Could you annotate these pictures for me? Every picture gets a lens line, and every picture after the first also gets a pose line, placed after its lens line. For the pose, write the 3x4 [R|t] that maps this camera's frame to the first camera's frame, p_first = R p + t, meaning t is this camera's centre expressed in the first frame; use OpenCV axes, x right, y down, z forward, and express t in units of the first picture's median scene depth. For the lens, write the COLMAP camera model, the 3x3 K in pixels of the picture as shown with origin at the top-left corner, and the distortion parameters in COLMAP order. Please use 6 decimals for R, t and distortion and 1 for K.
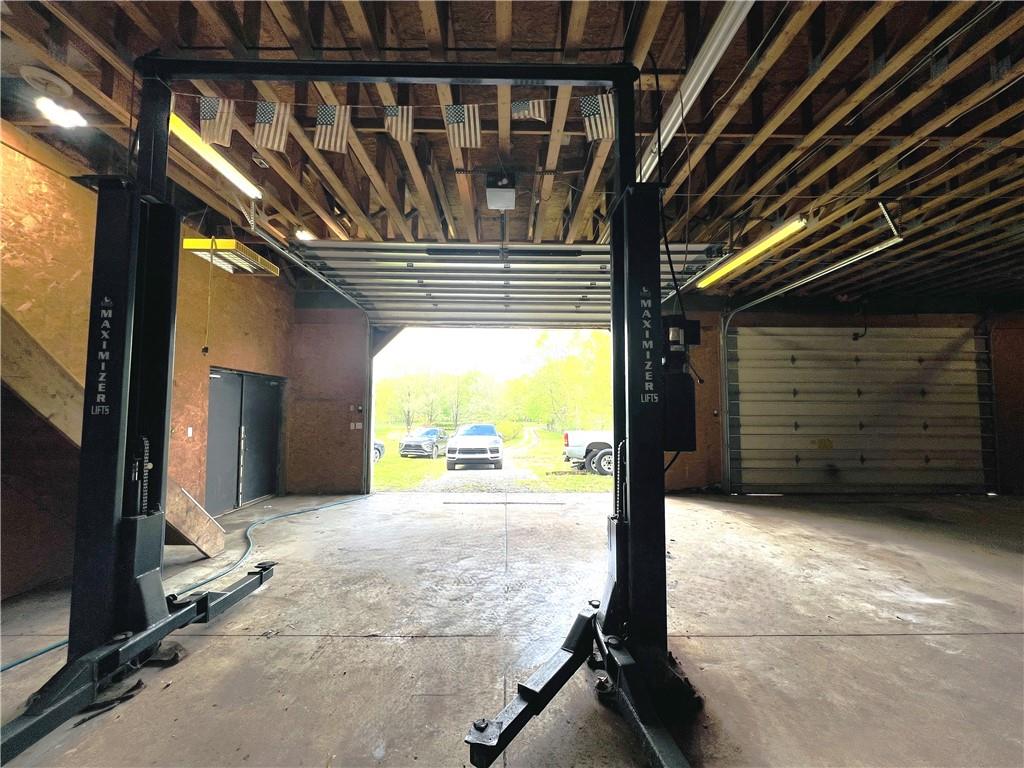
lens RADIAL K [[409.5, 0, 512.0], [0, 409.5, 384.0], [0, 0, 1]] dist [0.001815, 0.000018]
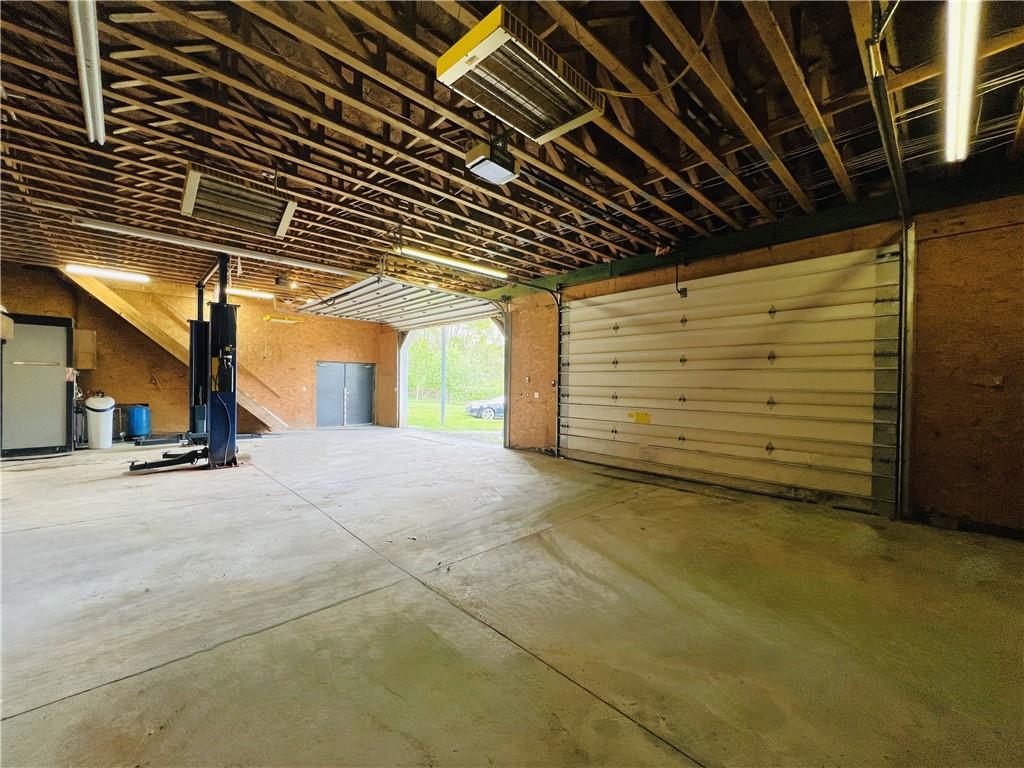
lens RADIAL K [[409.5, 0, 512.0], [0, 409.5, 384.0], [0, 0, 1]] dist [0.001815, 0.000018]
pose [[0.676241, 0.005617, -0.736659, 1.231887], [0.038143, 0.998363, 0.042627, 0.021104], [0.735692, -0.056924, 0.674920, 0.174858]]
